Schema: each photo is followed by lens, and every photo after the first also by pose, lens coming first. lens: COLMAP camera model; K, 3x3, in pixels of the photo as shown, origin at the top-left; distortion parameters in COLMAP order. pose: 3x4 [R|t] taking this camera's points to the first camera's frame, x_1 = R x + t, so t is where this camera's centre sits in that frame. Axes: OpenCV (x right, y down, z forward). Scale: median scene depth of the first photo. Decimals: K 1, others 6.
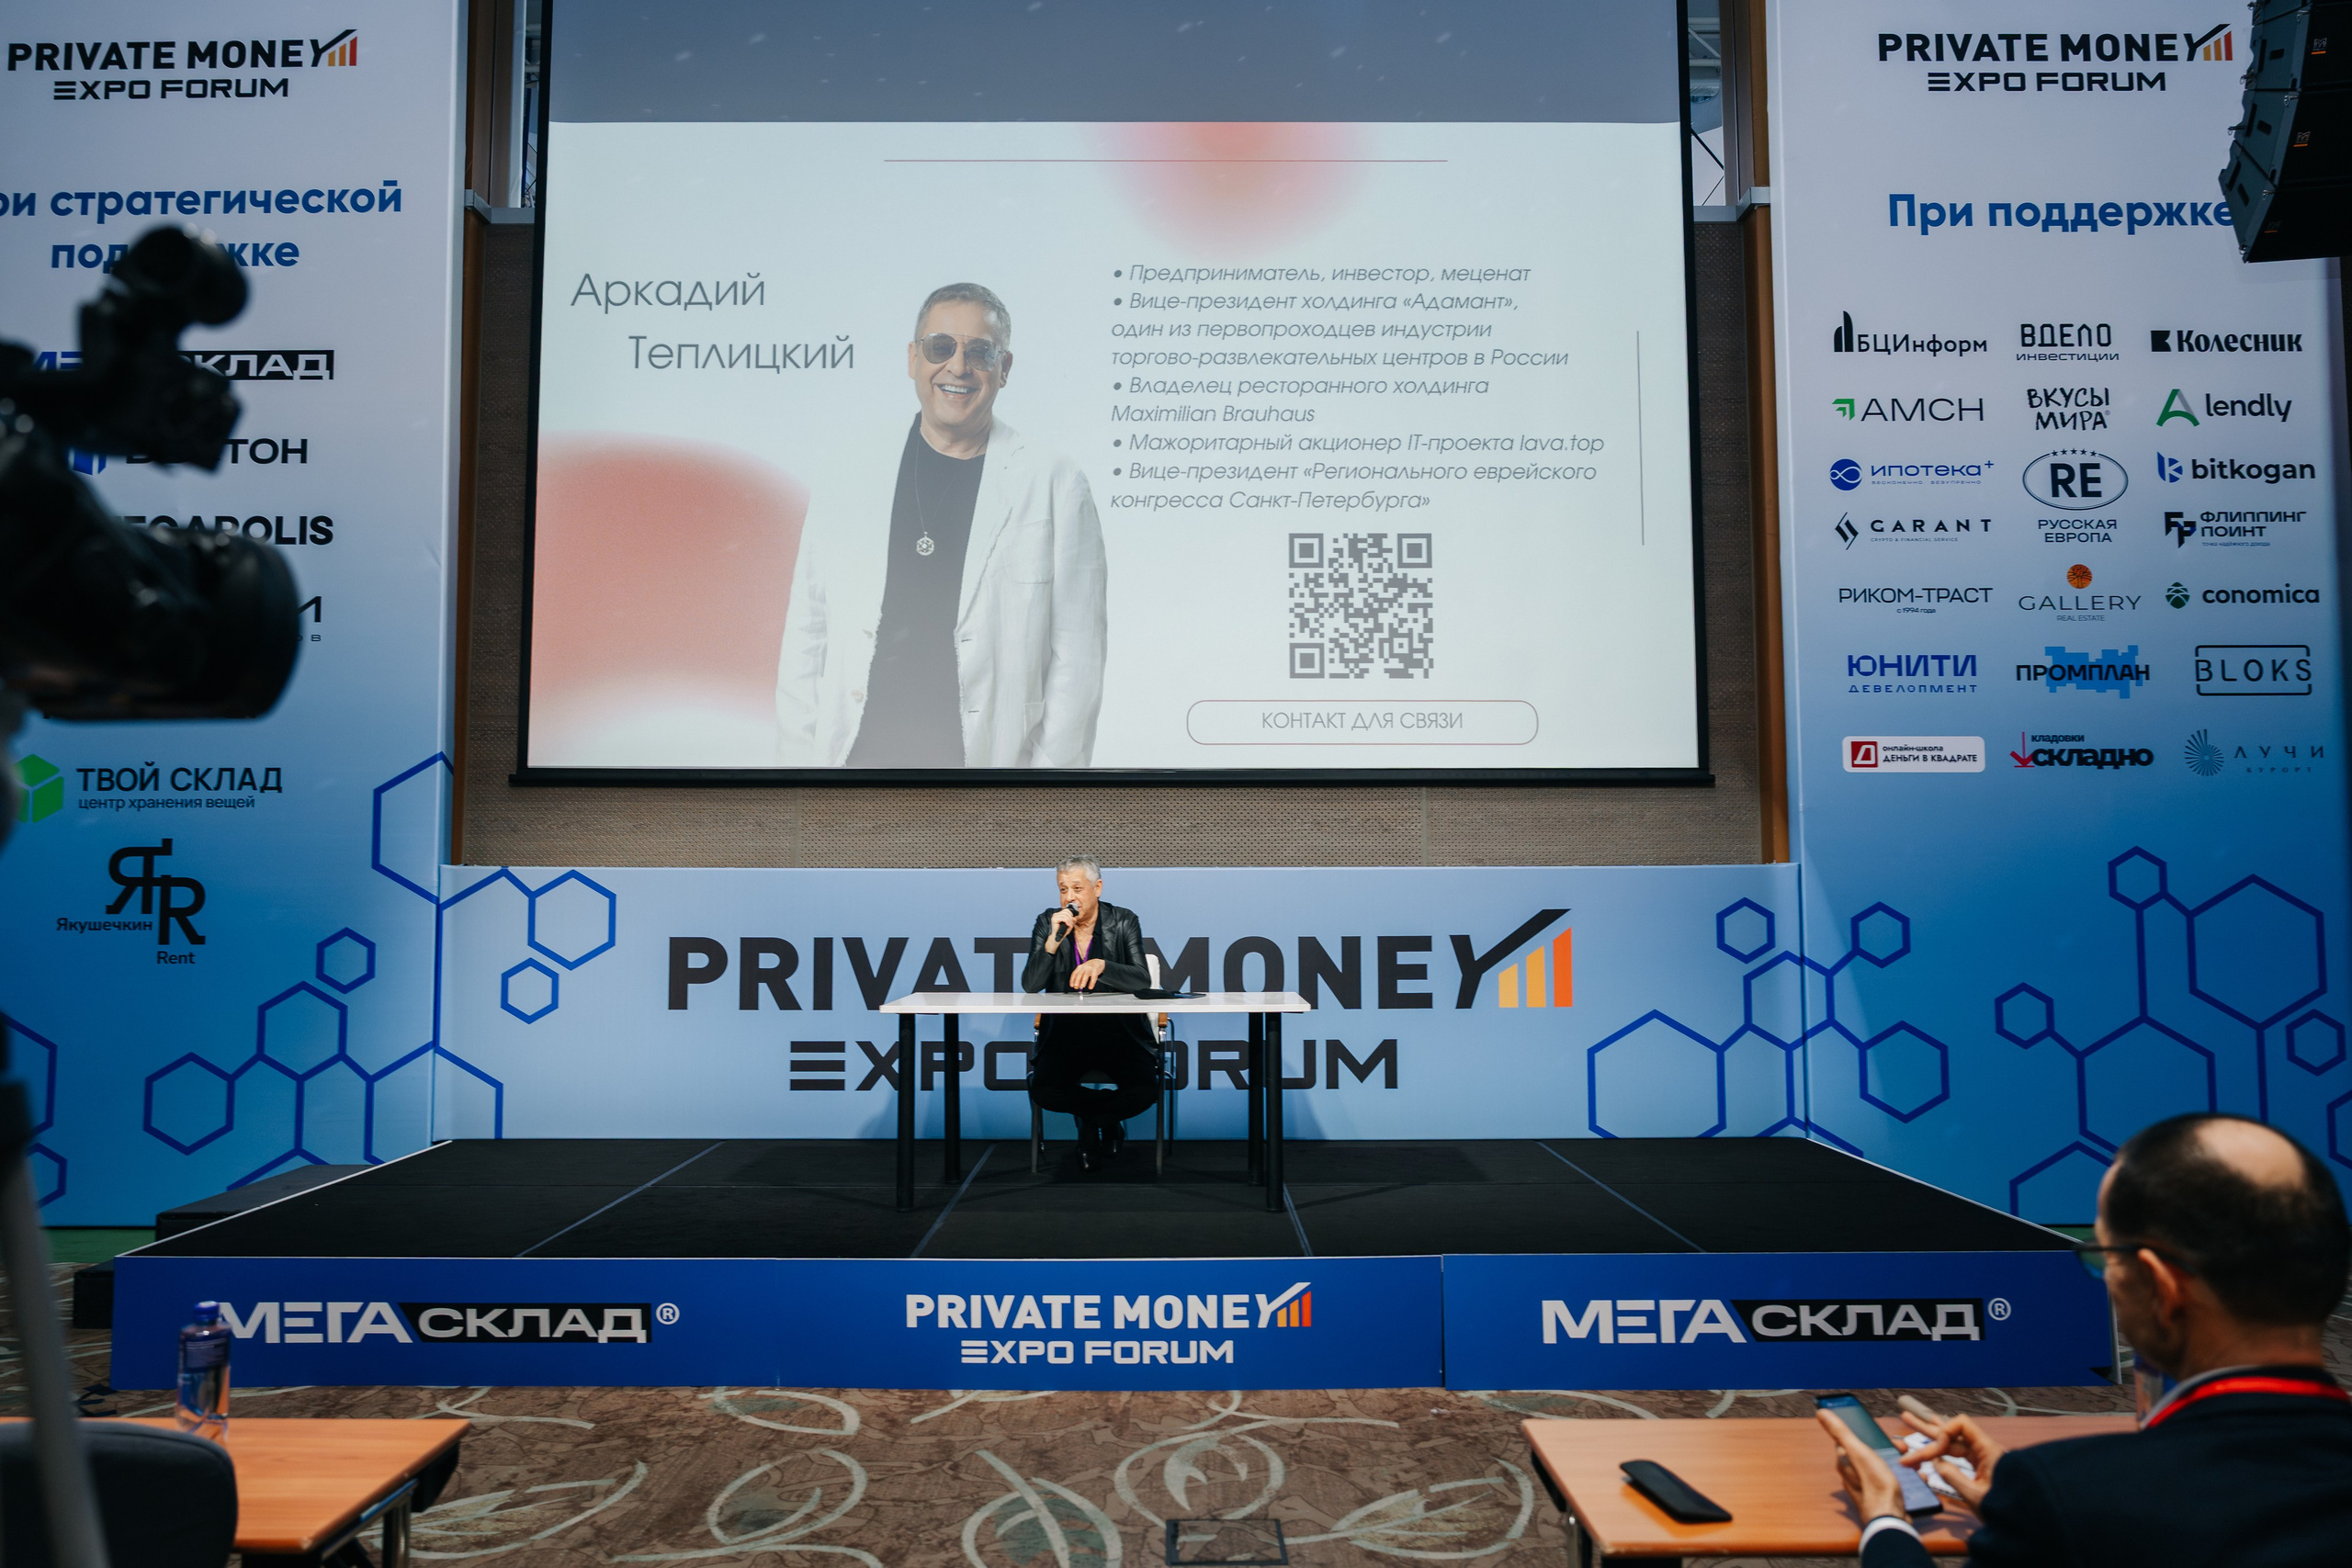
lens RADIAL K [[1587.5, 0, 1178.7], [0, 1587.5, 786.1], [0, 0, 1]] dist [-0.024246, 0.020774]
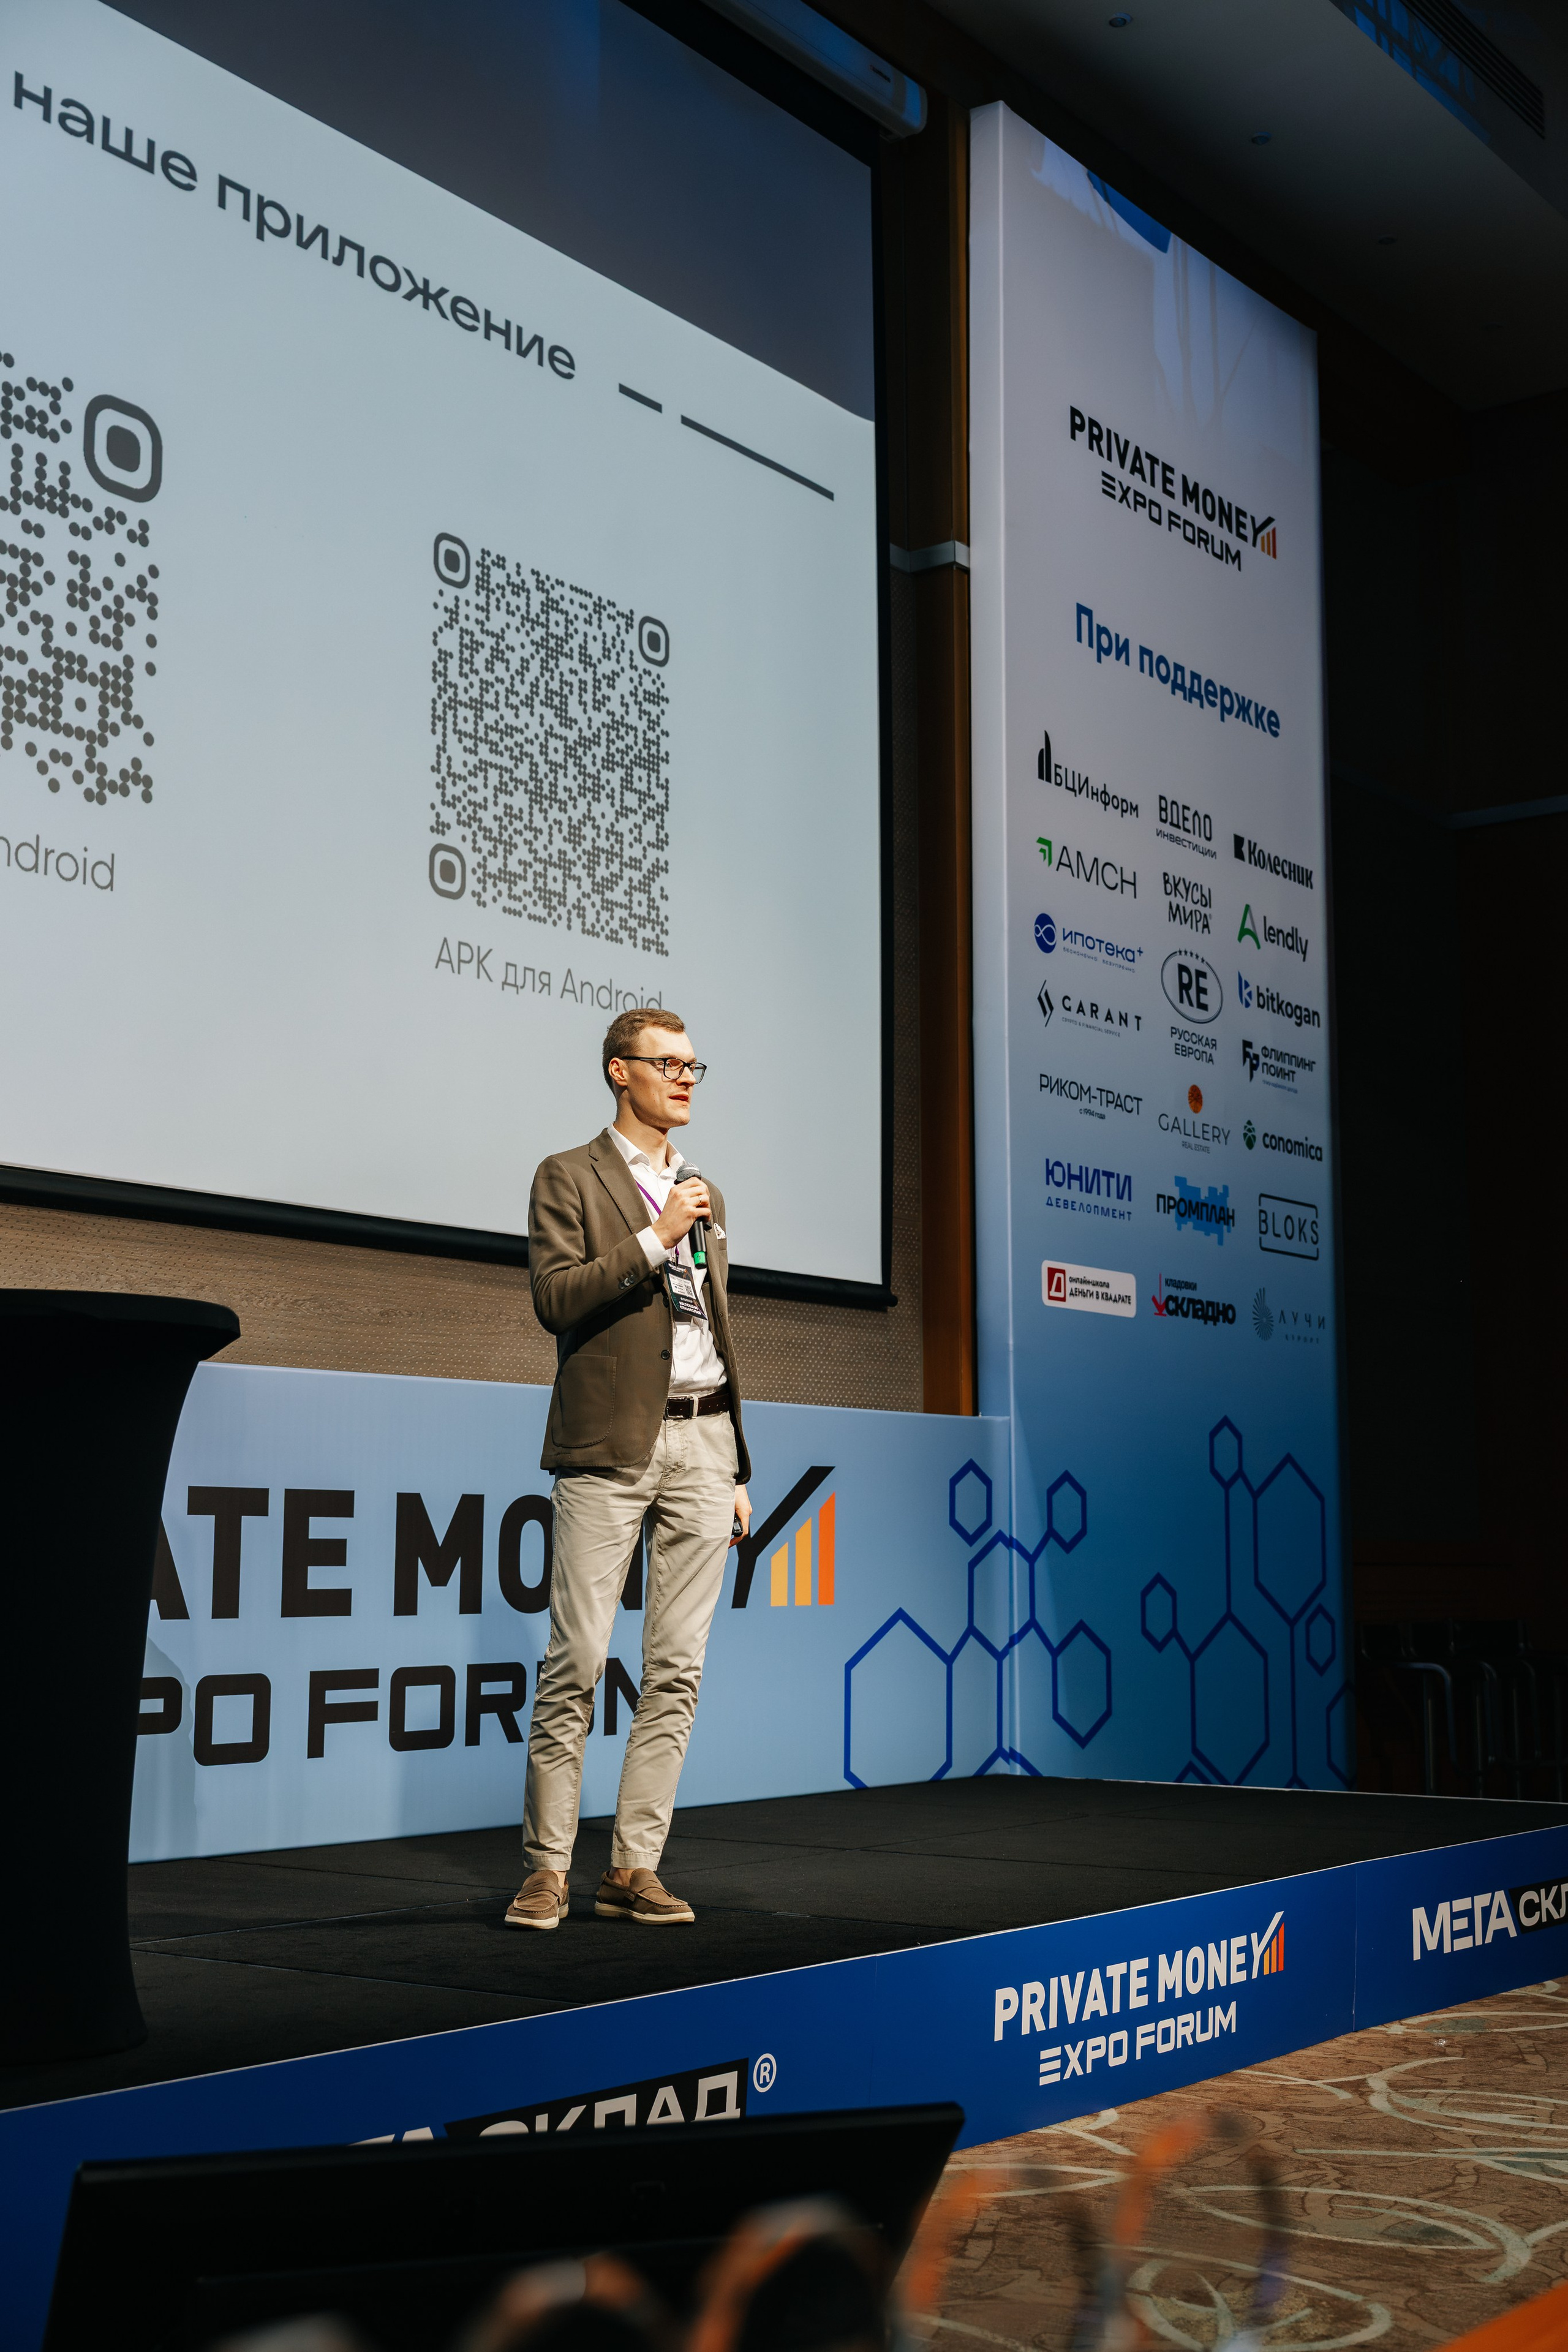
lens RADIAL K [[2835.9, 0, 788.4], [0, 2835.9, 1174.9], [0, 0, 1]] dist [0.008239, 0.001840]
pose [[0.607164, 0.111488, 0.786716, -0.786803], [-0.057402, 0.993675, -0.096515, 0.071414], [-0.792500, 0.013441, 0.609724, 0.235711]]
